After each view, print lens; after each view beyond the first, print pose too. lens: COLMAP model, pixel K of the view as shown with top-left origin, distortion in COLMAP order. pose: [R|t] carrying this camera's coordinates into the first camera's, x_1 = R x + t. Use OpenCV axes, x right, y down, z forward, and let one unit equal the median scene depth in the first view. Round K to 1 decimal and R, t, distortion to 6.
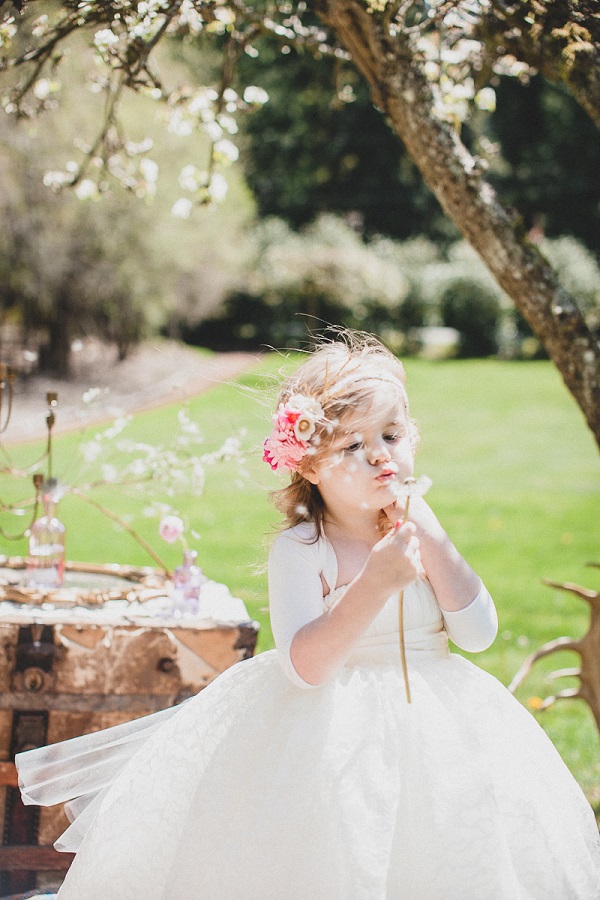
lens RADIAL K [[1357.2, 0, 296.5], [0, 1357.2, 450.2], [0, 0, 1]] dist [0.014891, 0.000000]
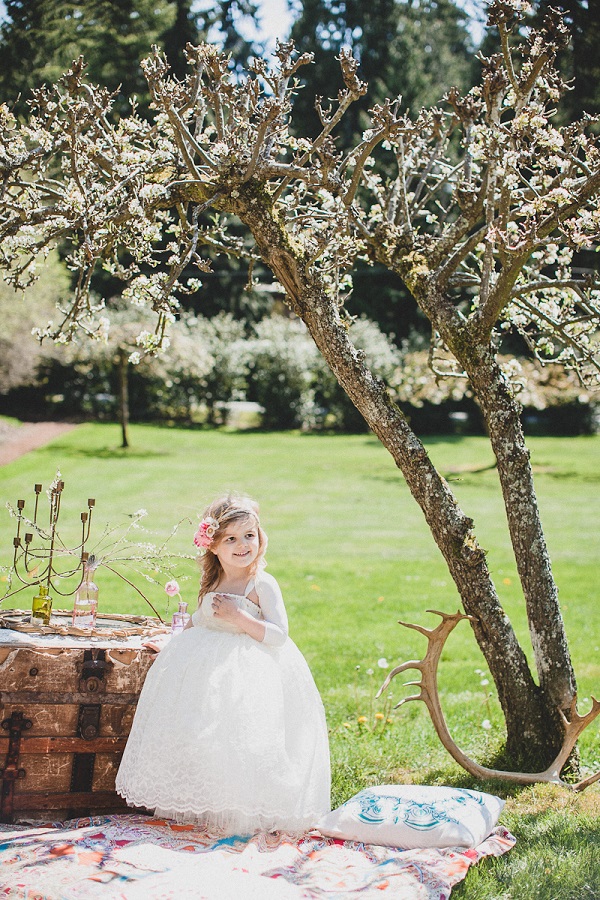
lens RADIAL K [[1357.2, 0, 302.0], [0, 1357.2, 449.3], [0, 0, 1]] dist [0.014891, 0.000000]
pose [[0.987657, 0.014228, 0.155984, -0.170129], [-0.006837, 0.998833, -0.047816, -0.025224], [-0.156482, 0.046159, 0.986602, -0.509223]]
